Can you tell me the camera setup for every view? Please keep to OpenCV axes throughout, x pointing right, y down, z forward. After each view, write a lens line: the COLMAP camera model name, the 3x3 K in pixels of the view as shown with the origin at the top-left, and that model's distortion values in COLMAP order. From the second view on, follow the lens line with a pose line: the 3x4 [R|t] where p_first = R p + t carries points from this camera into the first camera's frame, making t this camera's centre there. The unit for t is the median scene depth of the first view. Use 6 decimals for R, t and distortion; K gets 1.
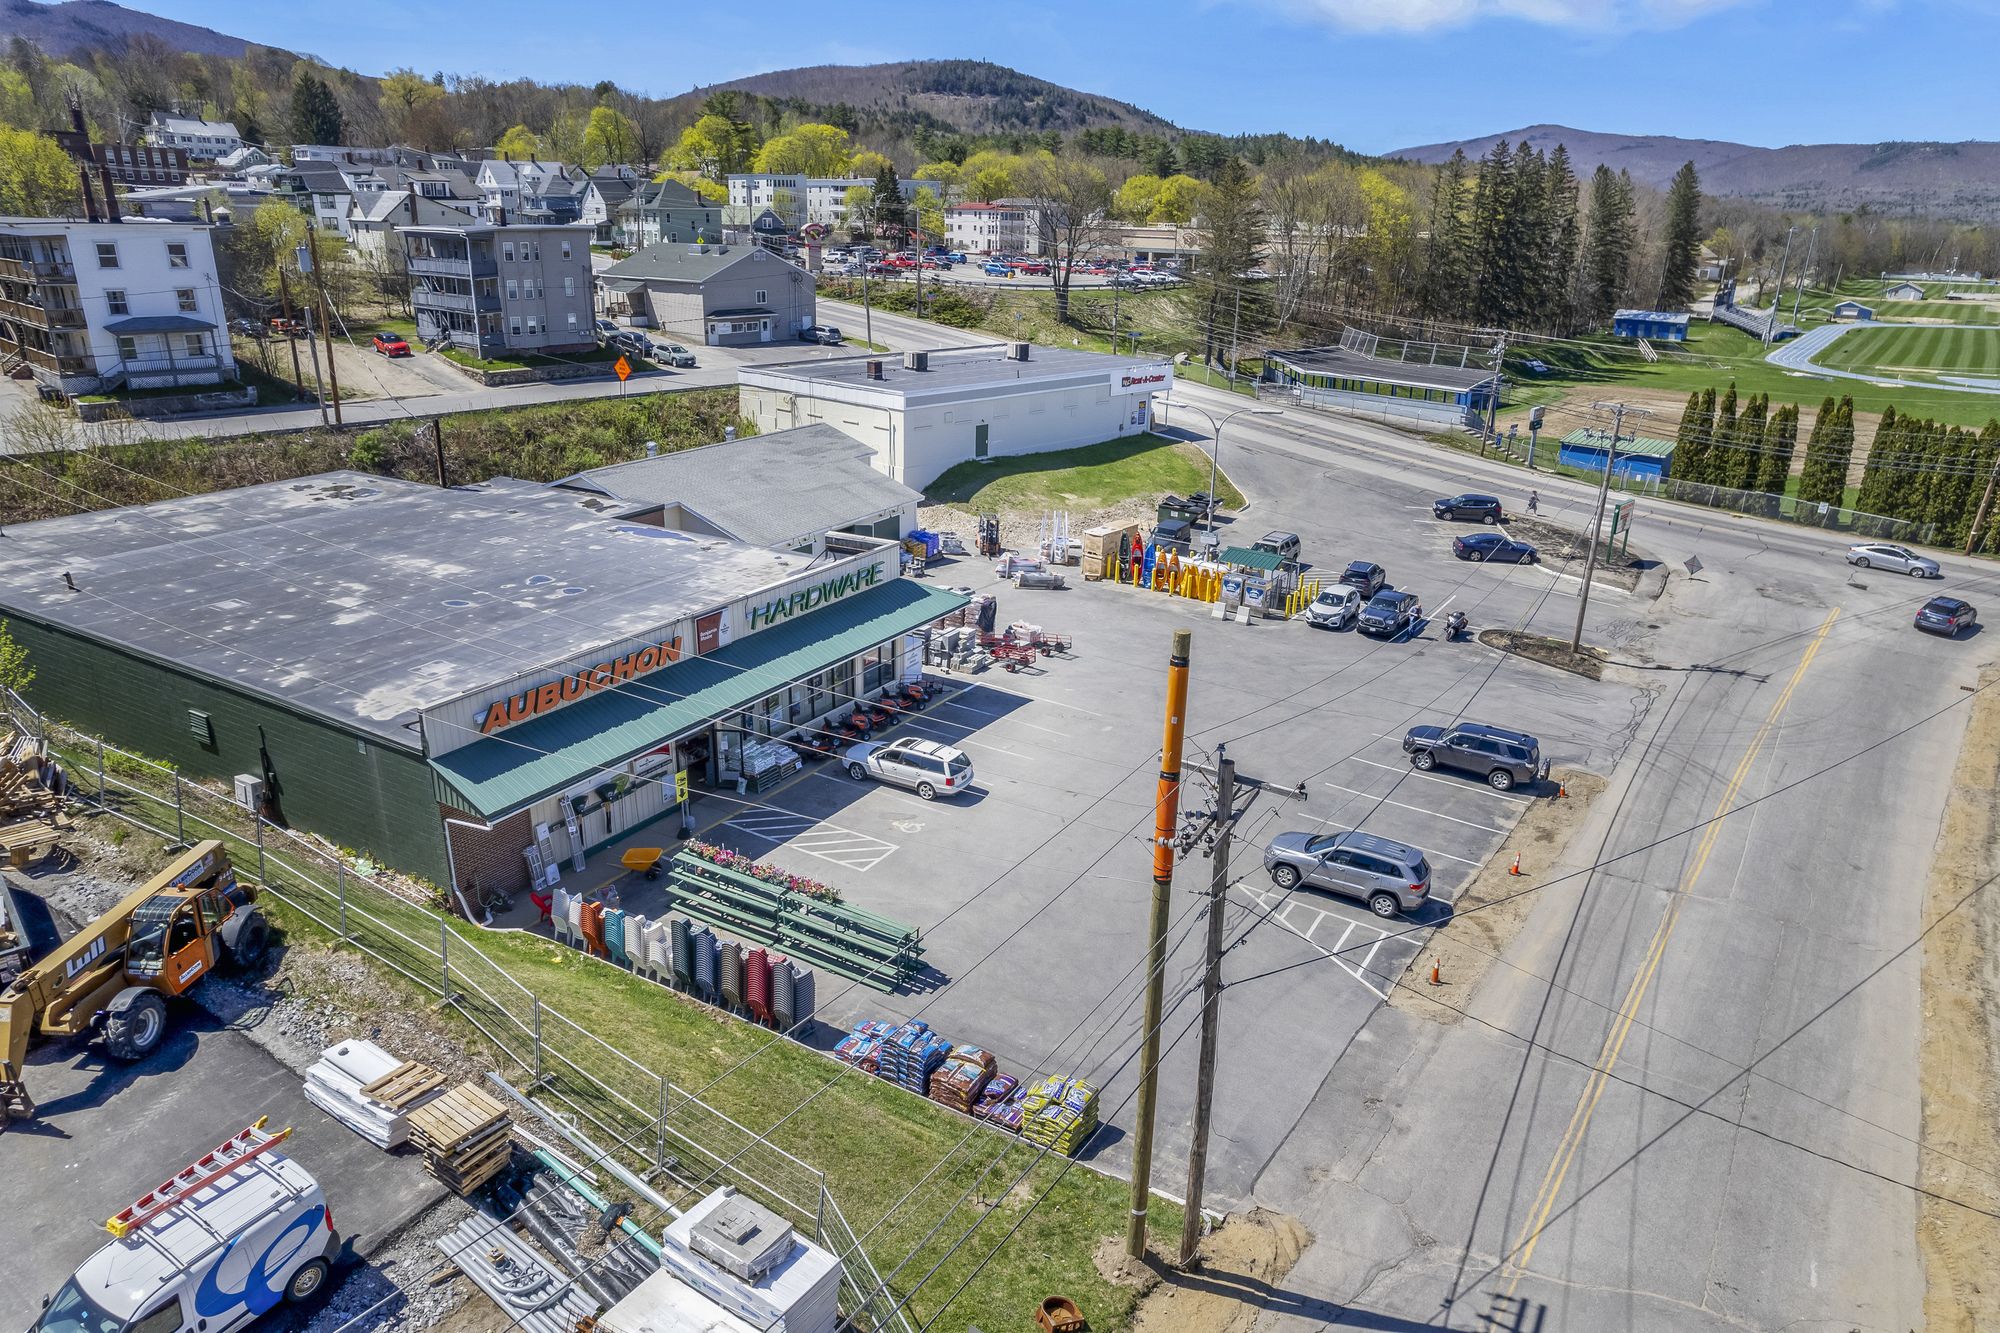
lens RADIAL K [[1281.1, 0, 964.7], [0, 1281.1, 667.8], [0, 0, 1]] dist [-0.043868, 0.001277]
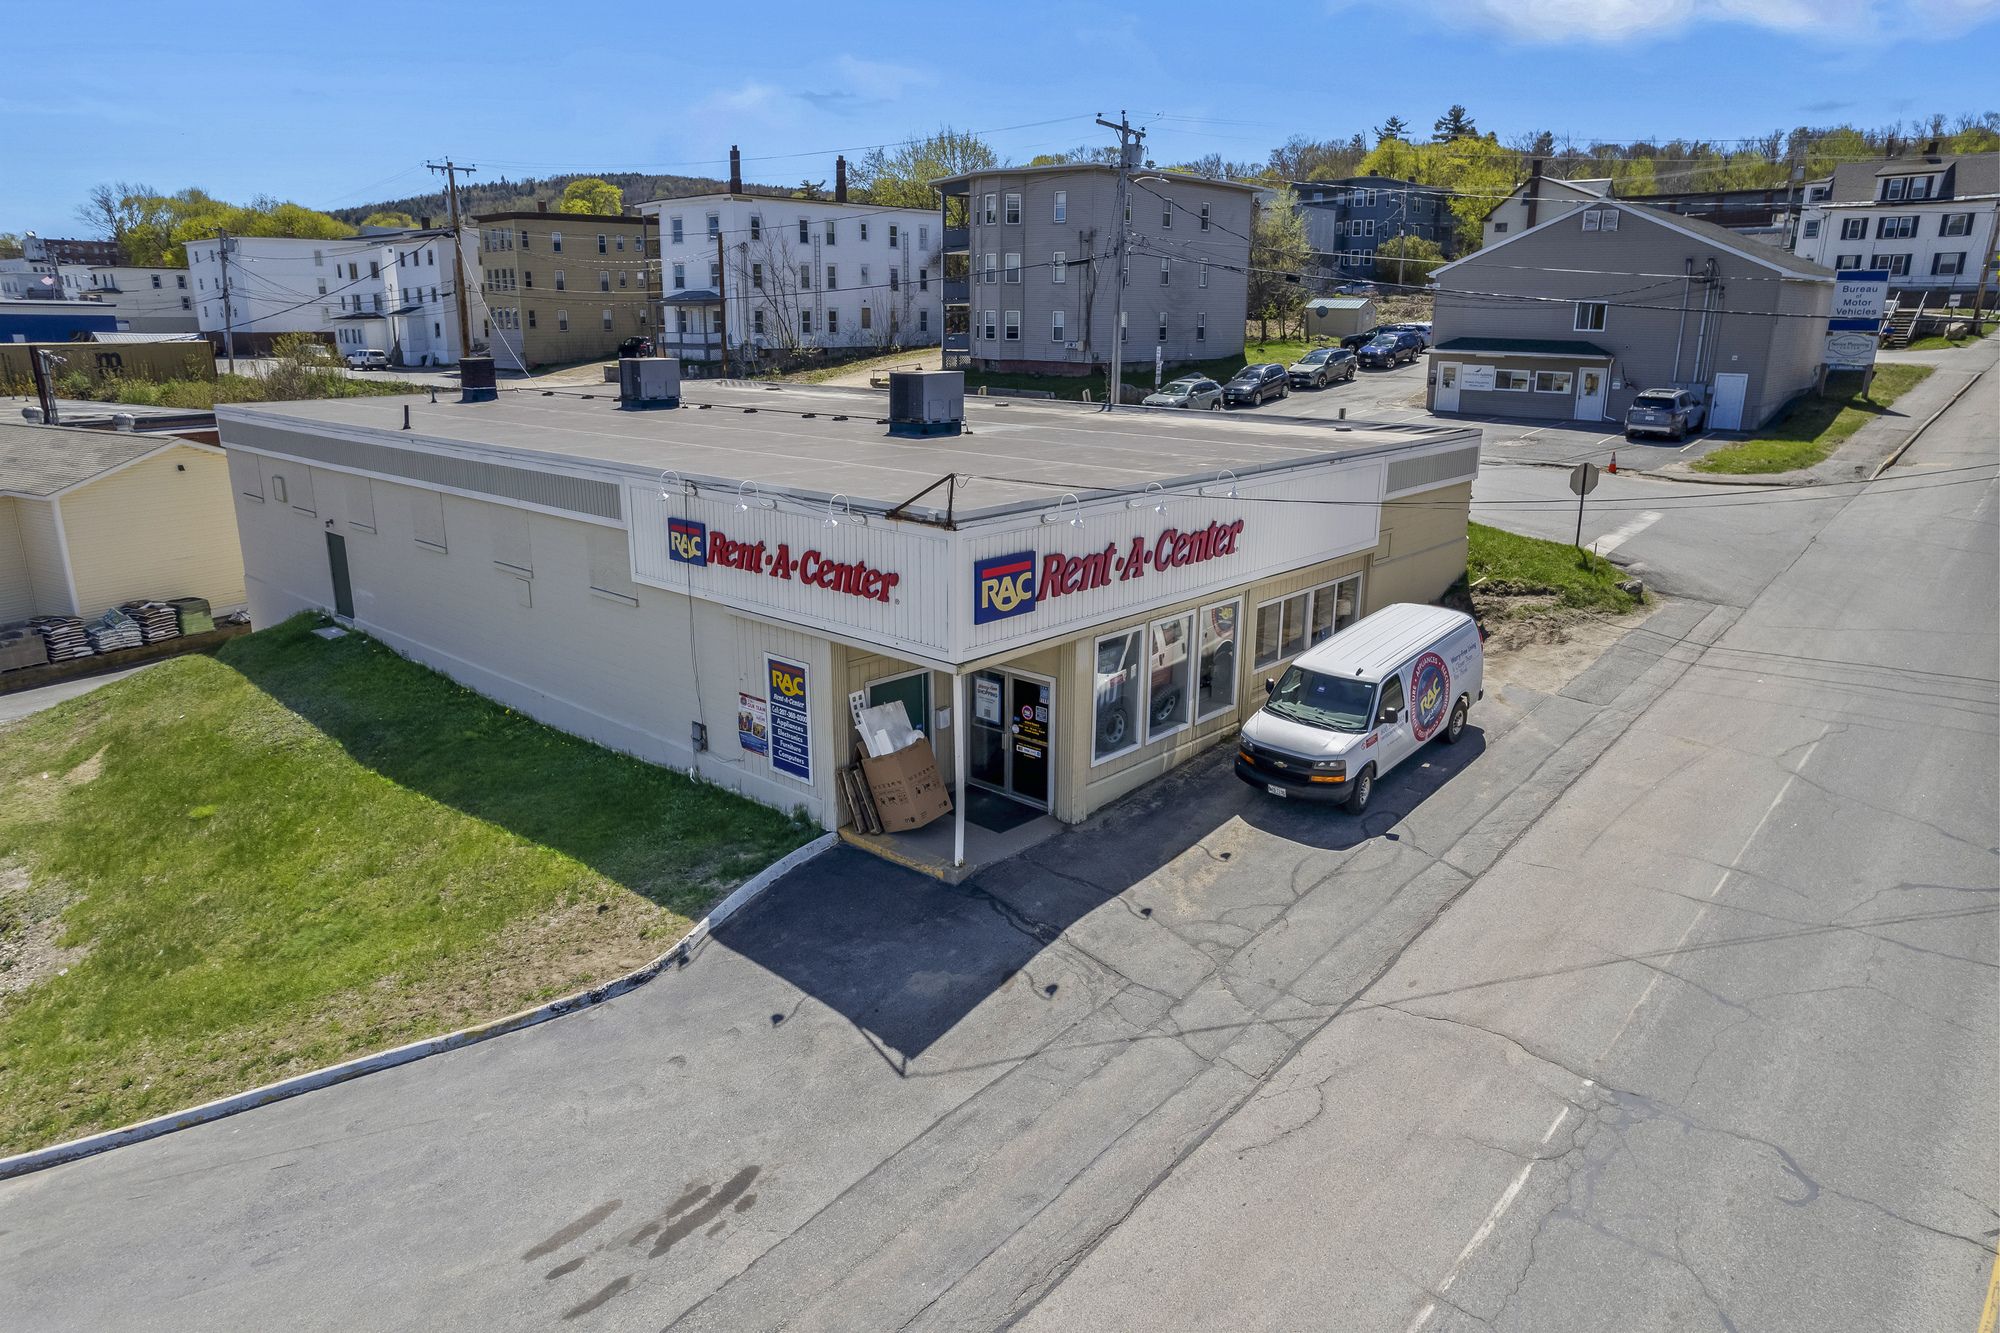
lens RADIAL K [[1281.1, 0, 964.7], [0, 1281.1, 667.8], [0, 0, 1]] dist [-0.043868, 0.001277]
pose [[0.031249, 0.251716, -0.967296, 0.340731], [-0.338959, 0.913089, 0.226660, -0.267479], [0.940282, 0.320791, 0.113854, 1.019556]]
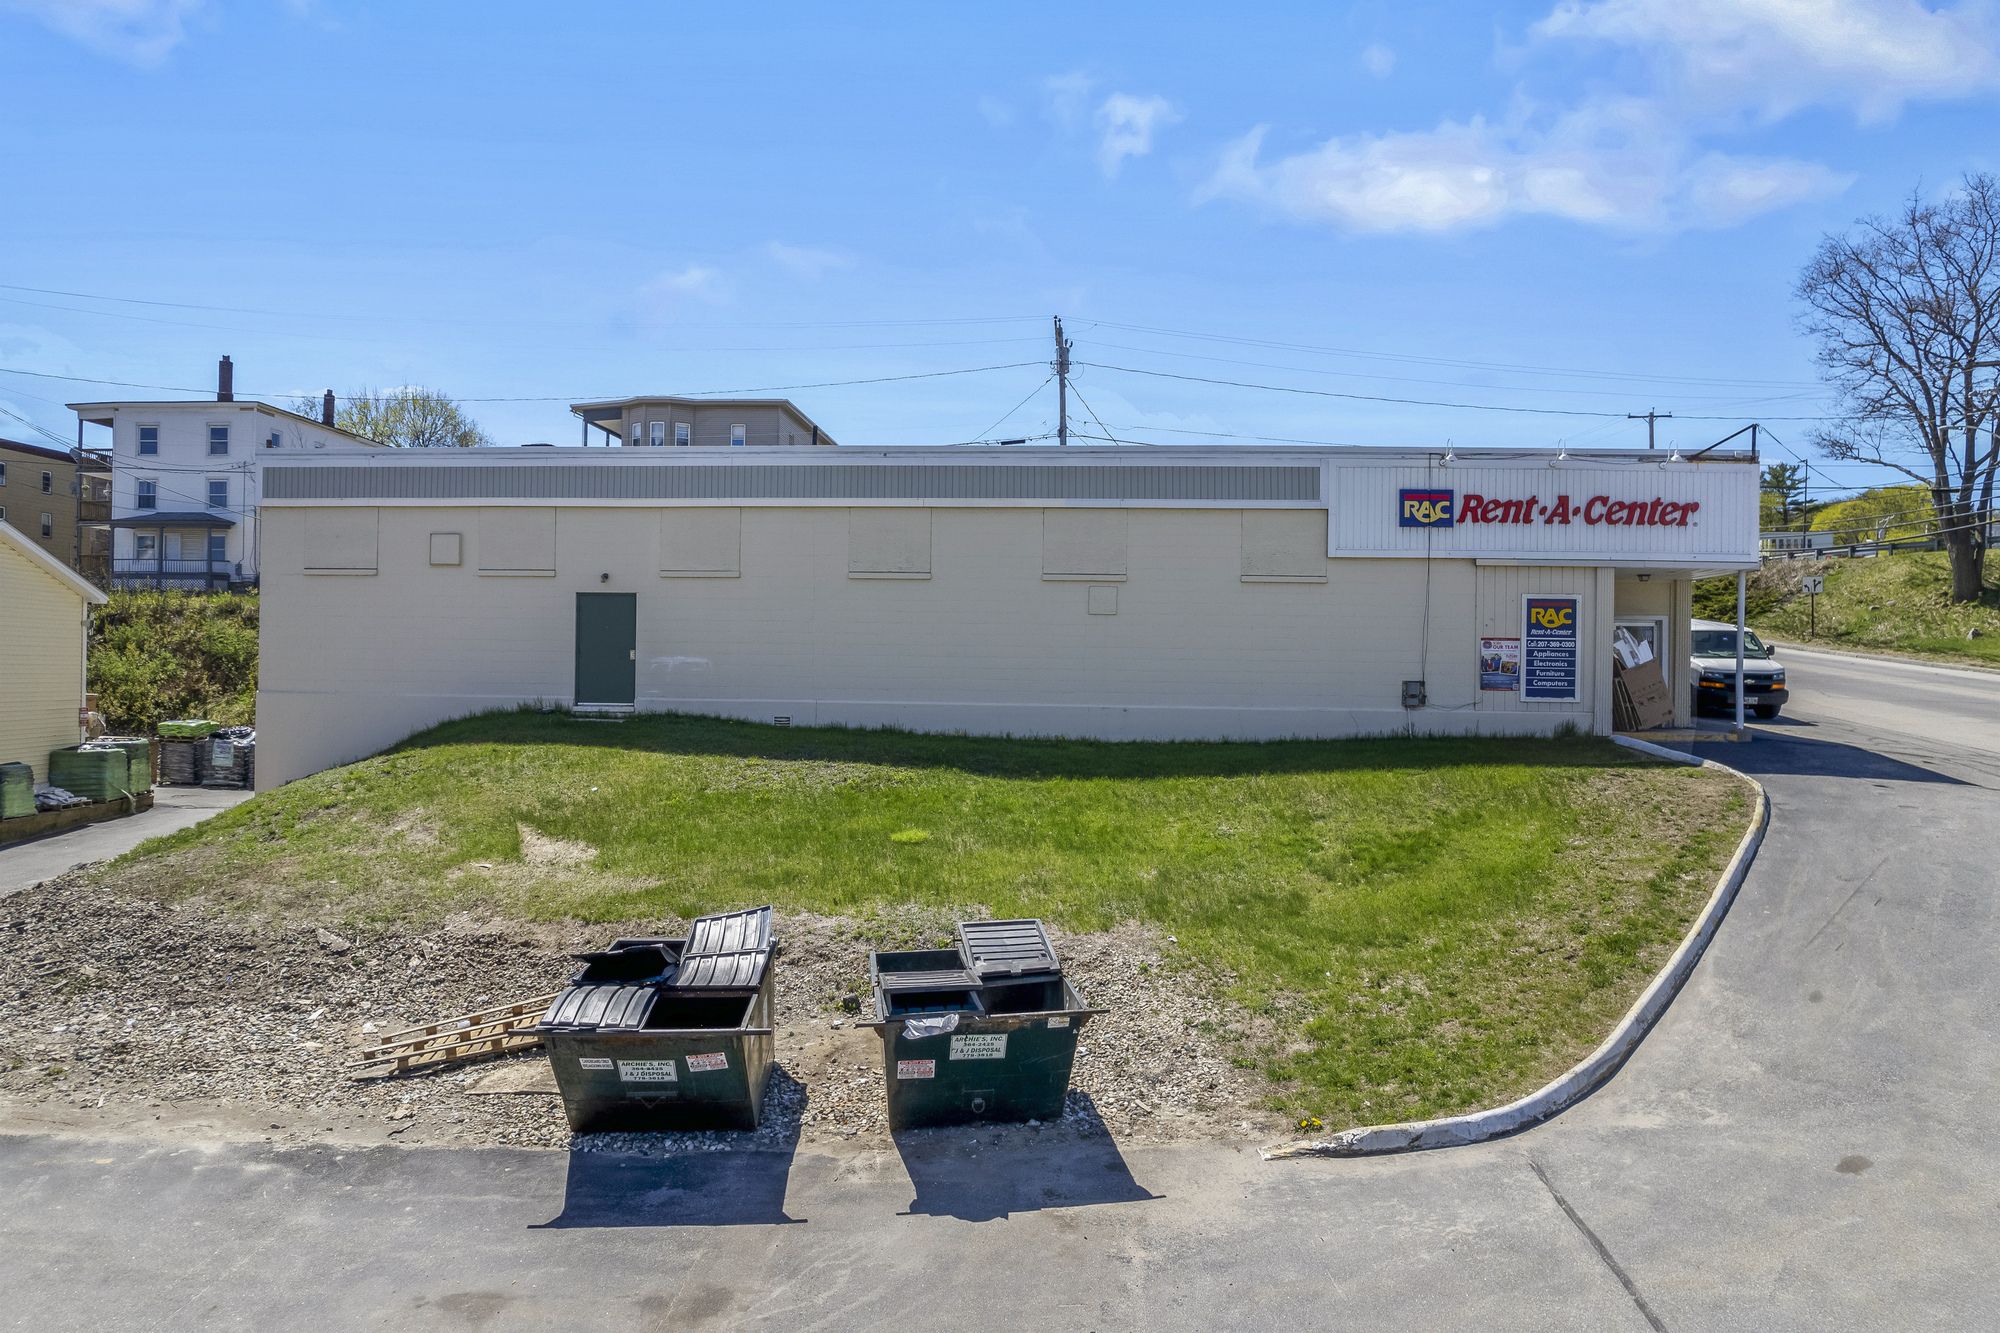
lens RADIAL K [[1281.1, 0, 964.7], [0, 1281.1, 667.8], [0, 0, 1]] dist [-0.043868, 0.001277]
pose [[0.631728, -0.009080, -0.775137, 0.257572], [-0.263104, 0.938064, -0.225416, -0.116248], [0.729175, 0.346344, 0.590212, 0.797105]]
